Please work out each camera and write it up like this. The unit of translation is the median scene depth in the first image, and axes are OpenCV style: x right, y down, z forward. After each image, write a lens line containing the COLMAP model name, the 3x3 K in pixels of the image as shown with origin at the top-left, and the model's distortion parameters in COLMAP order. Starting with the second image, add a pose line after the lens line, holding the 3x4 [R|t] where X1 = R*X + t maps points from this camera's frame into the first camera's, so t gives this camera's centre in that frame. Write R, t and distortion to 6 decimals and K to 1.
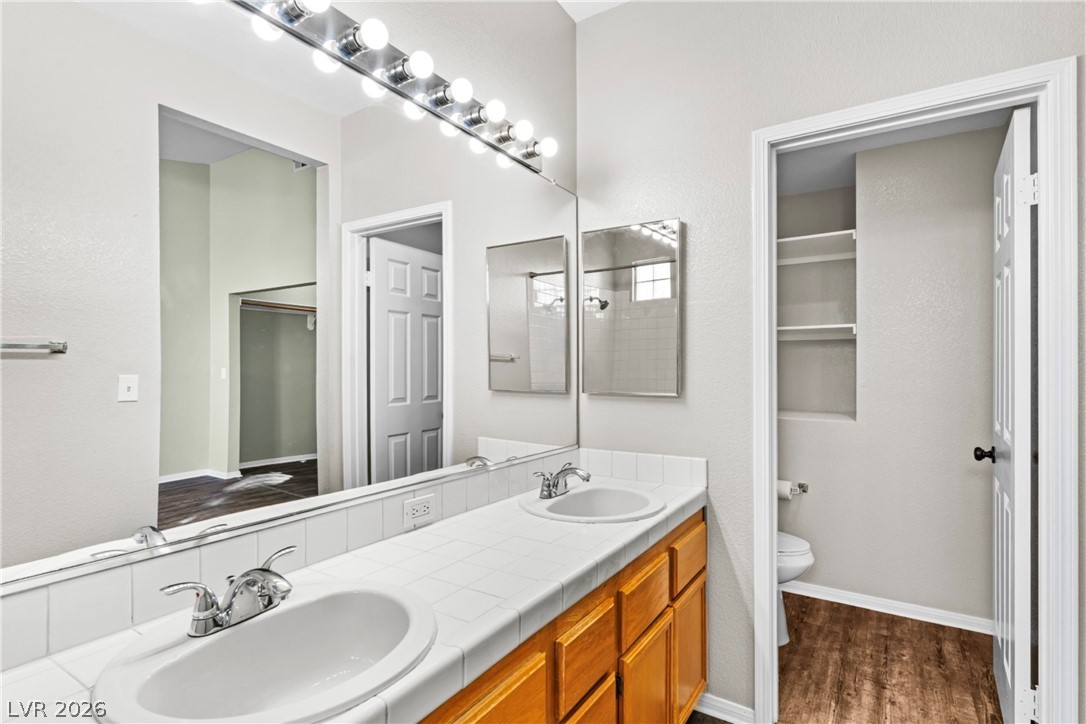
lens RADIAL K [[541.0, 0, 543.0], [0, 541.0, 362.0], [0, 0, 1]] dist [-0.000838, -0.000667]
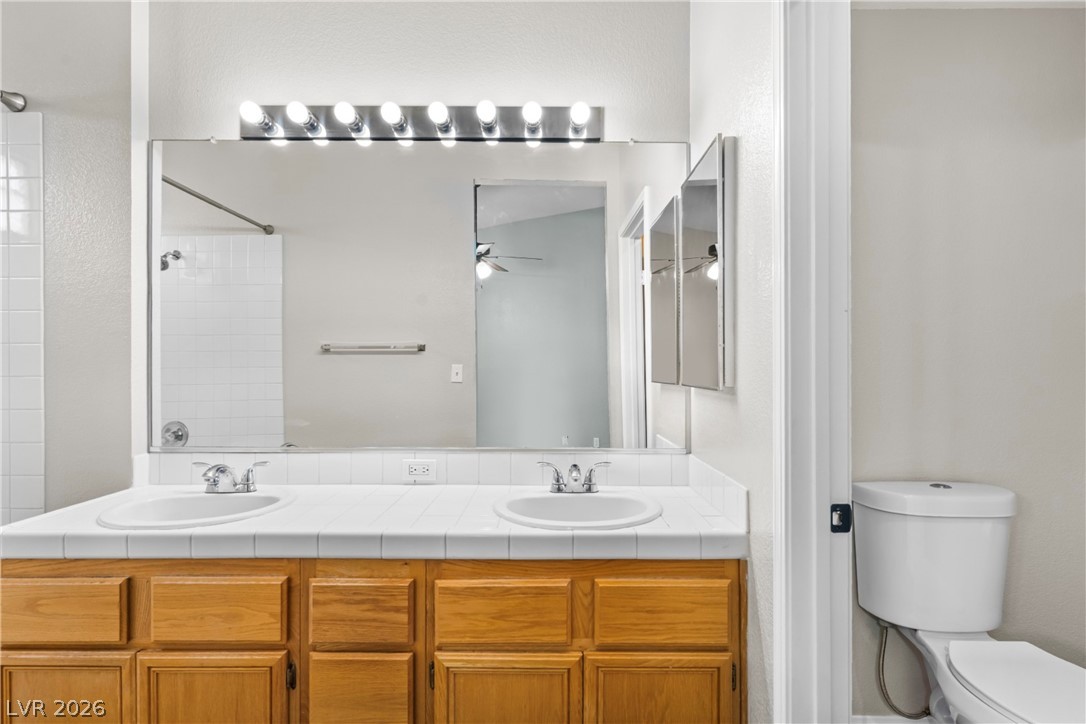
lens RADIAL K [[541.0, 0, 543.0], [0, 541.0, 362.0], [0, 0, 1]] dist [-0.000838, -0.000667]
pose [[0.531299, -0.006209, -0.847162, 0.899173], [0.005044, 0.999979, -0.004165, 0.033683], [0.847170, -0.002060, 0.531319, 0.549428]]
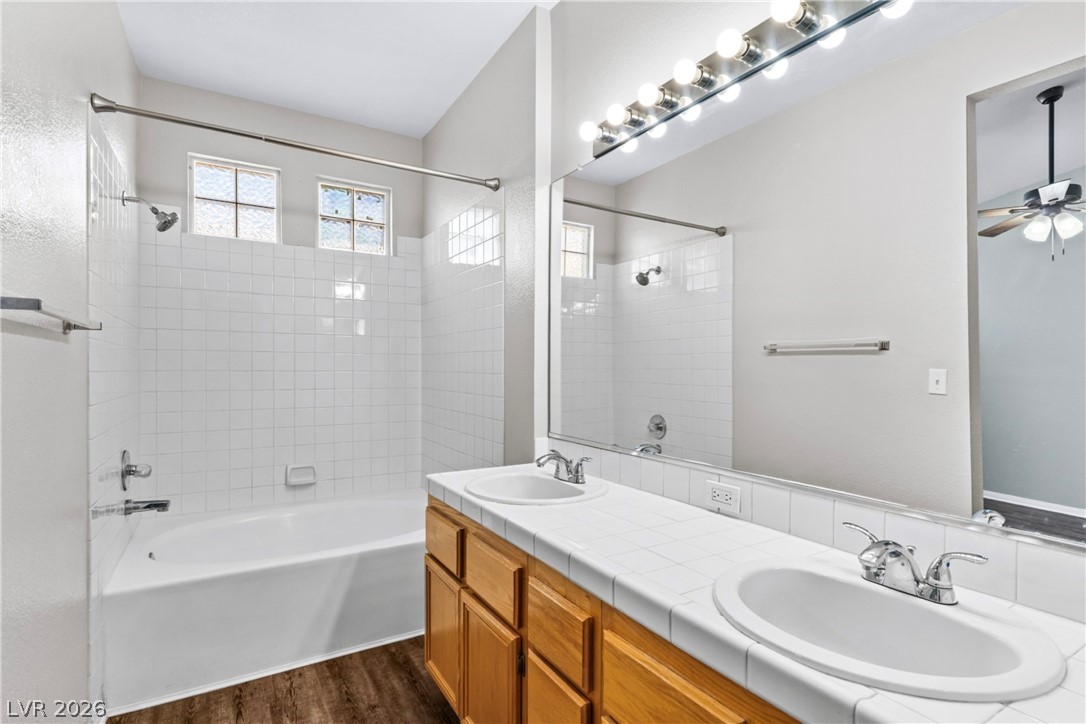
lens RADIAL K [[541.0, 0, 543.0], [0, 541.0, 362.0], [0, 0, 1]] dist [-0.000838, -0.000667]
pose [[-0.443195, -0.008304, -0.896387, 0.757959], [-0.002149, 0.999964, -0.008201, 0.033025], [0.896423, -0.001708, -0.443197, 1.071393]]
